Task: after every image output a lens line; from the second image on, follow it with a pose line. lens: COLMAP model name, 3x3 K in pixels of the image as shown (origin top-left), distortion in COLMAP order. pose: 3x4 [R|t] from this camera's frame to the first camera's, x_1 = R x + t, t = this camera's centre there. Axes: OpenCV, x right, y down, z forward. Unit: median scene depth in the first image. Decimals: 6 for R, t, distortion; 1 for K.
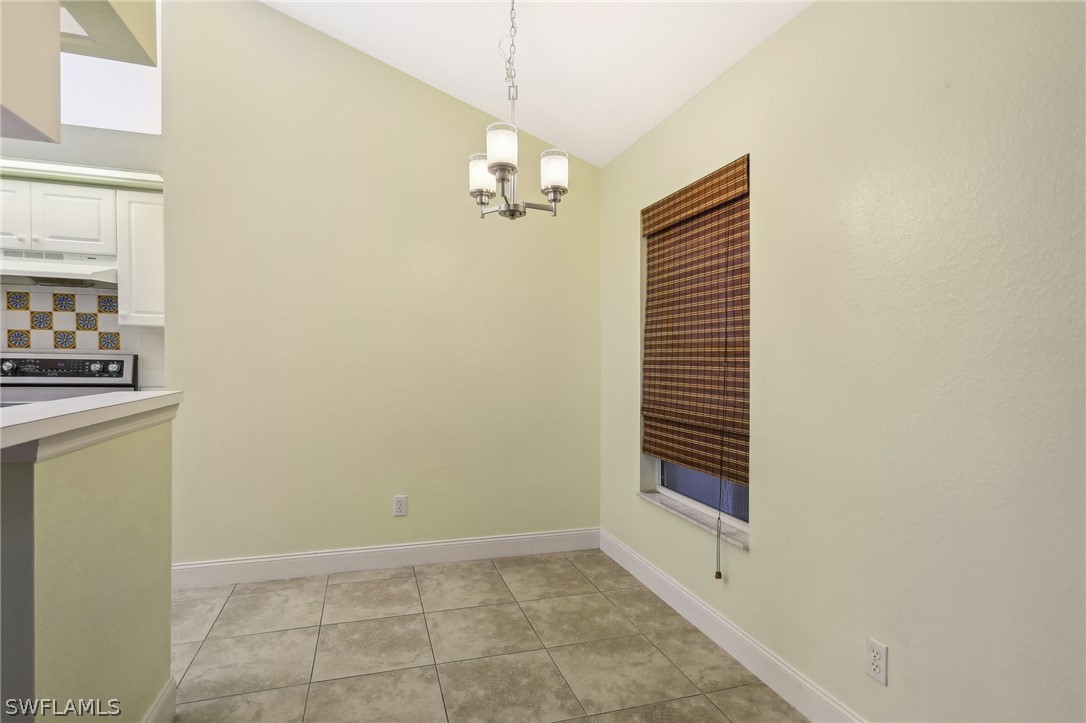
lens RADIAL K [[534.4, 0, 555.9], [0, 534.4, 364.1], [0, 0, 1]] dist [-0.024278, 0.005045]
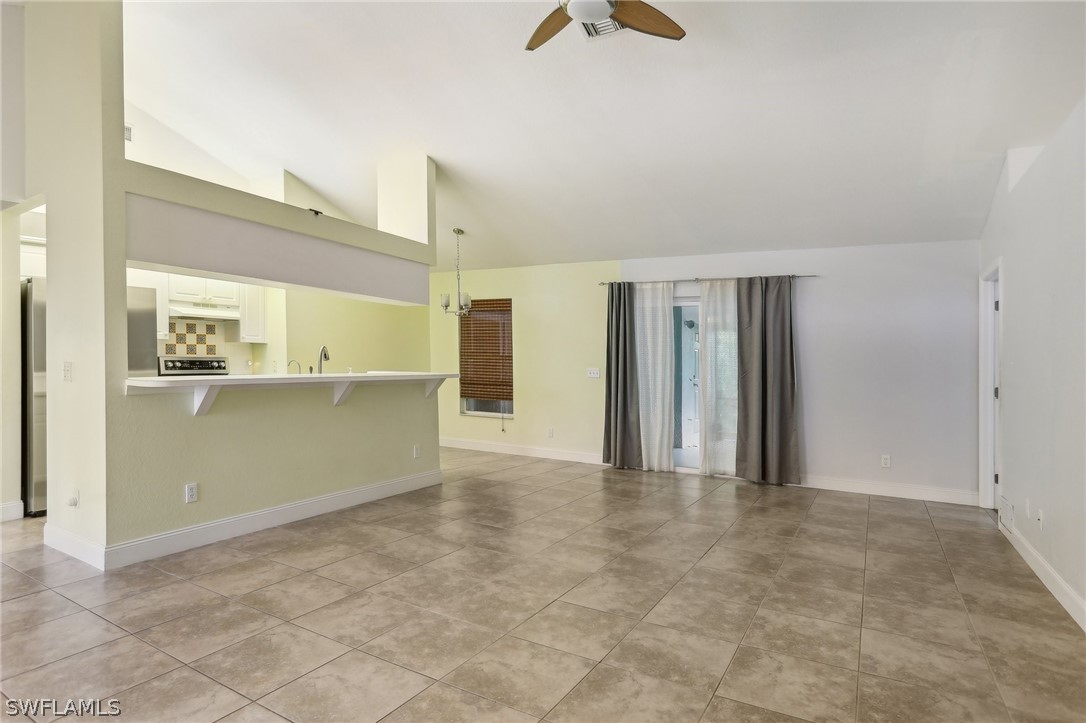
lens RADIAL K [[534.4, 0, 533.8], [0, 534.4, 355.9], [0, 0, 1]] dist [-0.024278, 0.005045]
pose [[0.759581, 0.008007, 0.650364, -1.330520], [-0.001363, 0.999942, -0.010719, -0.005571], [-0.650411, 0.007255, 0.759547, -1.249888]]
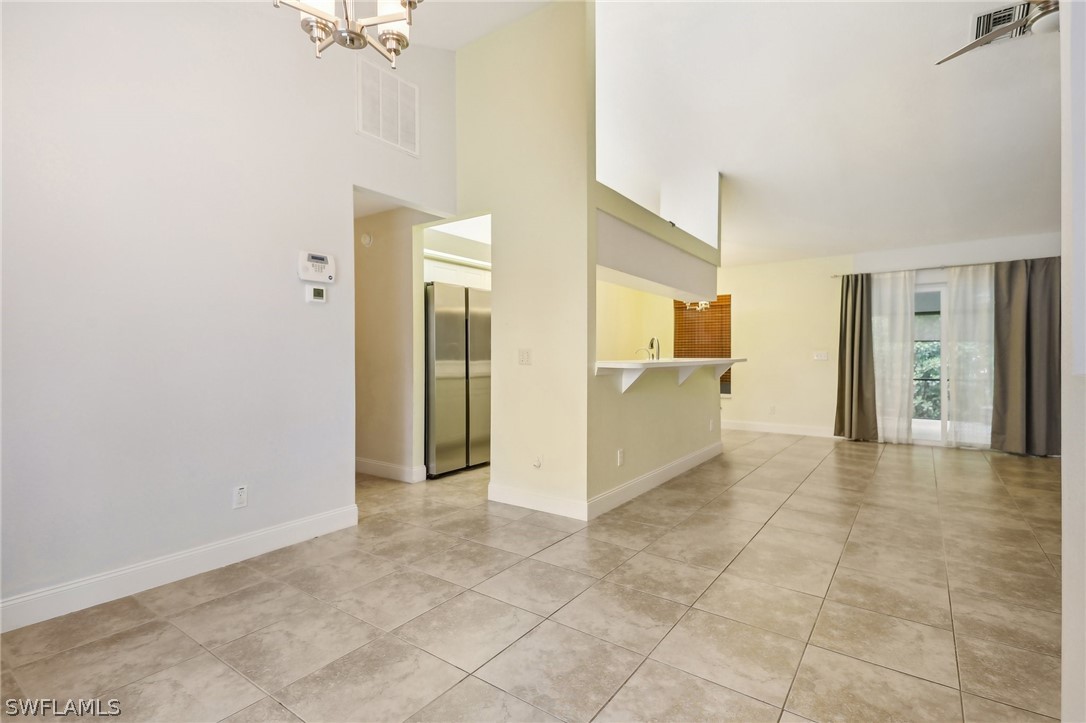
lens RADIAL K [[460.7, 0, 546.3], [0, 460.7, 360.5], [0, 0, 1]] dist [-0.009218, -0.003828]
pose [[0.843423, -0.026882, 0.536577, -1.960214], [0.022720, 0.999639, 0.014368, 0.002552], [-0.536769, 0.000073, 0.843729, -0.795706]]
